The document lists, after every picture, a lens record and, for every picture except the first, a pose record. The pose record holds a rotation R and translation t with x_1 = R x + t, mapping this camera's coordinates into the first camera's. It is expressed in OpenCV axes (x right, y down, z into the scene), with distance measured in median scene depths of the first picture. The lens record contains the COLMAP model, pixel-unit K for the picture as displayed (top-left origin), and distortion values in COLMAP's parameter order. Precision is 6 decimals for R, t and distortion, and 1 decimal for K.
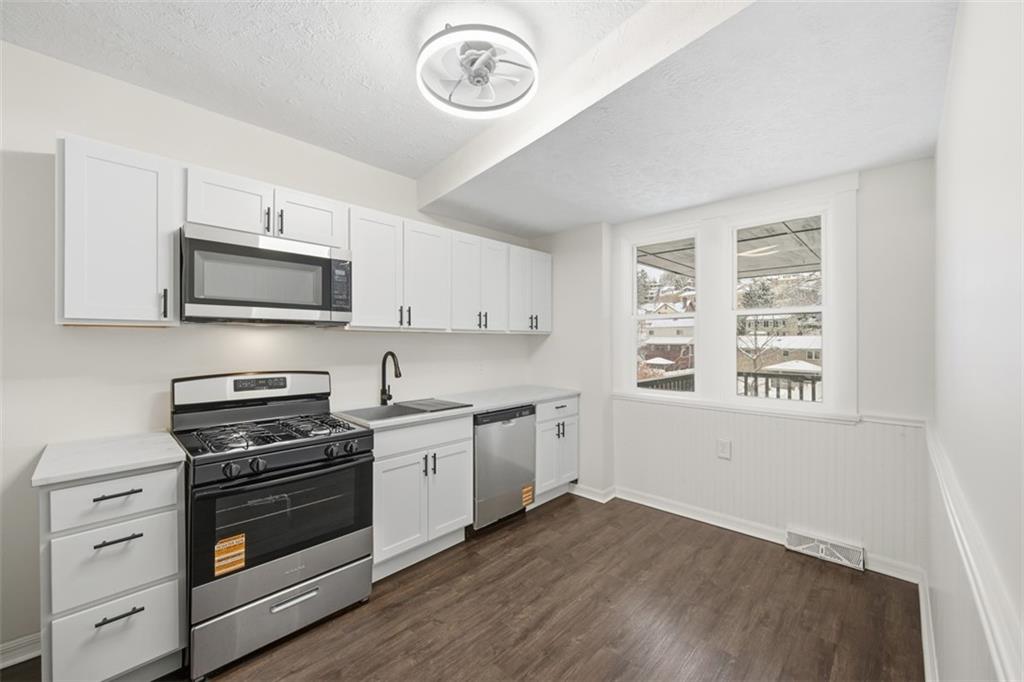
lens RADIAL K [[402.7, 0, 512.8], [0, 402.7, 339.8], [0, 0, 1]] dist [0.000033, -0.000852]
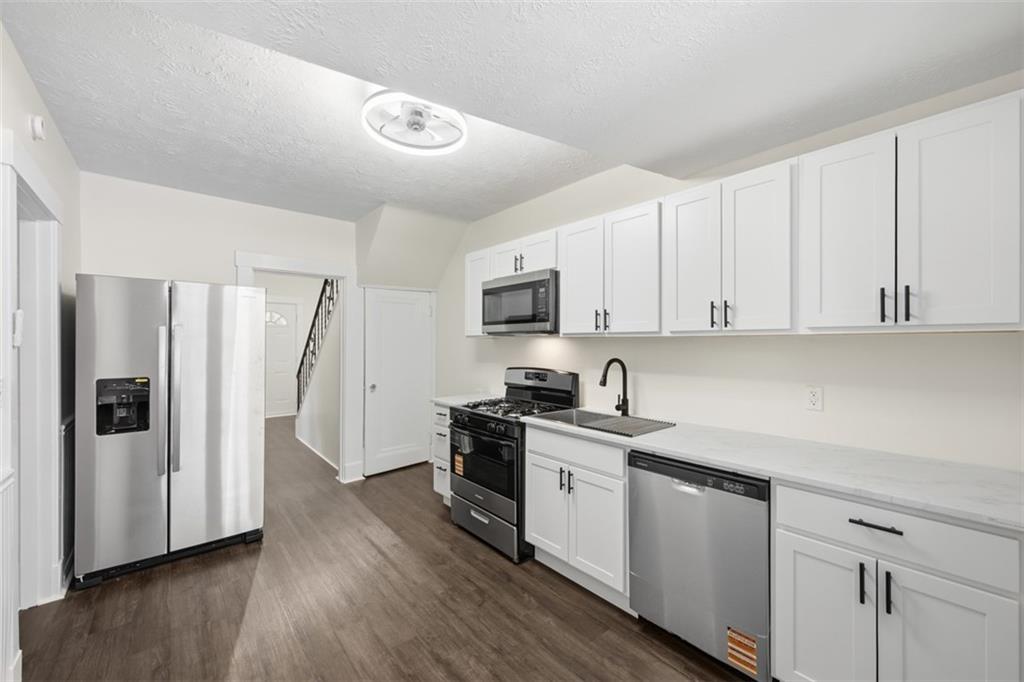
lens RADIAL K [[402.7, 0, 511.2], [0, 402.7, 341.6], [0, 0, 1]] dist [0.000033, -0.000852]
pose [[-0.104470, -0.004668, -0.994517, 0.773706], [0.002048, 0.999986, -0.004909, -0.006725], [0.994526, -0.002550, -0.104459, 1.027552]]
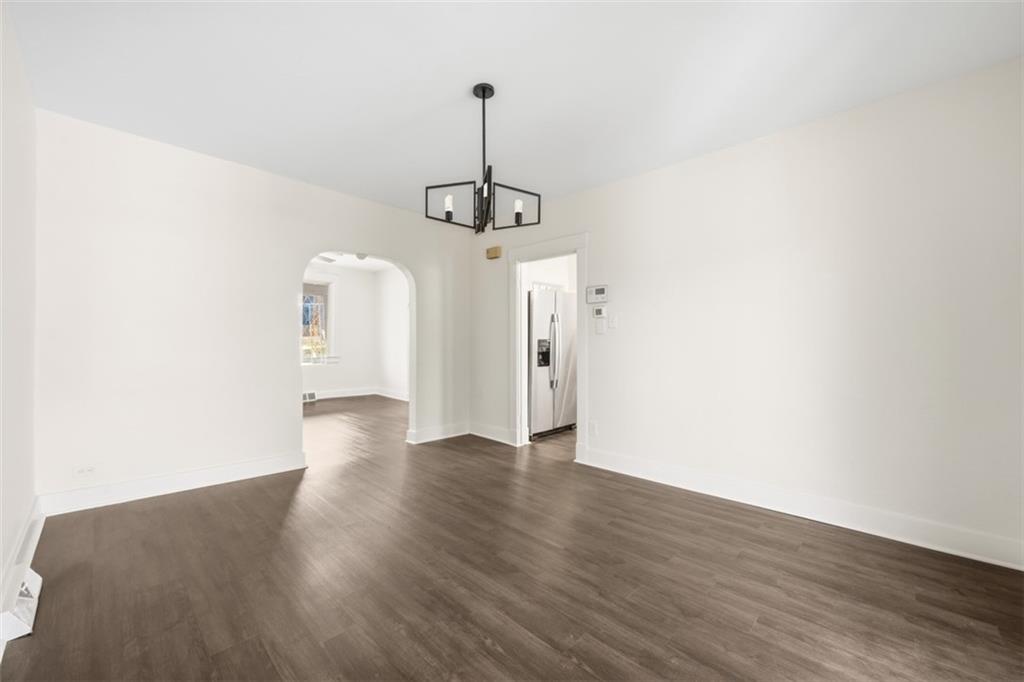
lens RADIAL K [[402.7, 0, 506.0], [0, 402.7, 341.7], [0, 0, 1]] dist [0.000033, -0.000852]
pose [[-0.008630, 0.002464, -0.999960, 1.930385], [0.008493, 0.999961, 0.002391, 0.083038], [0.999927, -0.008472, -0.008651, -0.231042]]
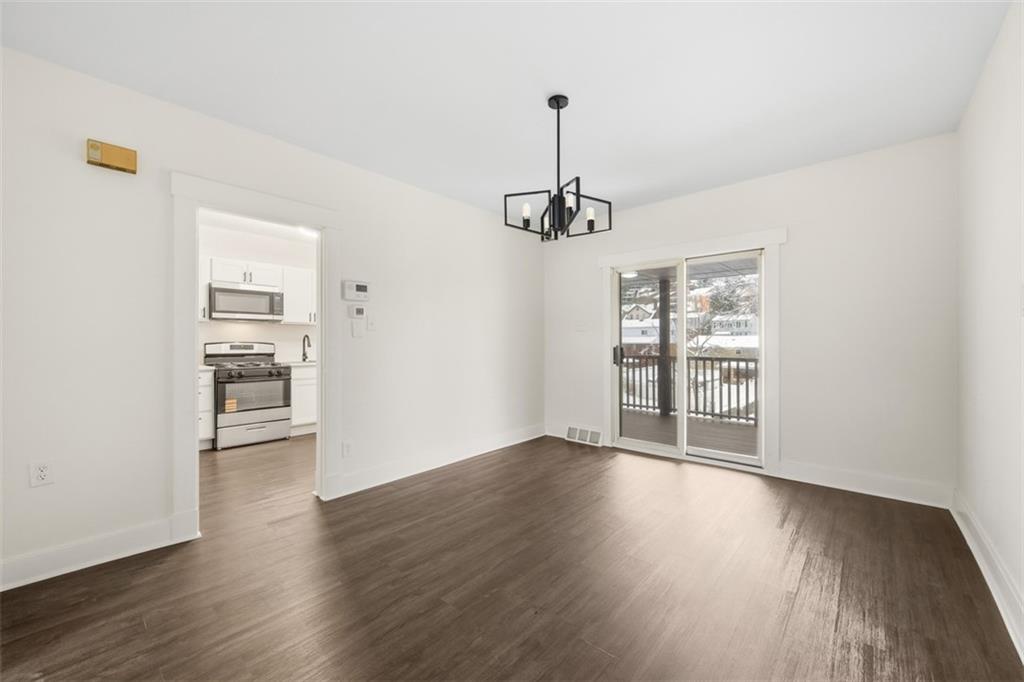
lens RADIAL K [[402.7, 0, 515.3], [0, 402.7, 341.4], [0, 0, 1]] dist [0.000033, -0.000852]
pose [[0.998804, -0.002441, 0.048841, 0.782032], [0.002353, 0.999996, 0.001860, 0.073652], [-0.048845, -0.001743, 0.998805, -1.306750]]
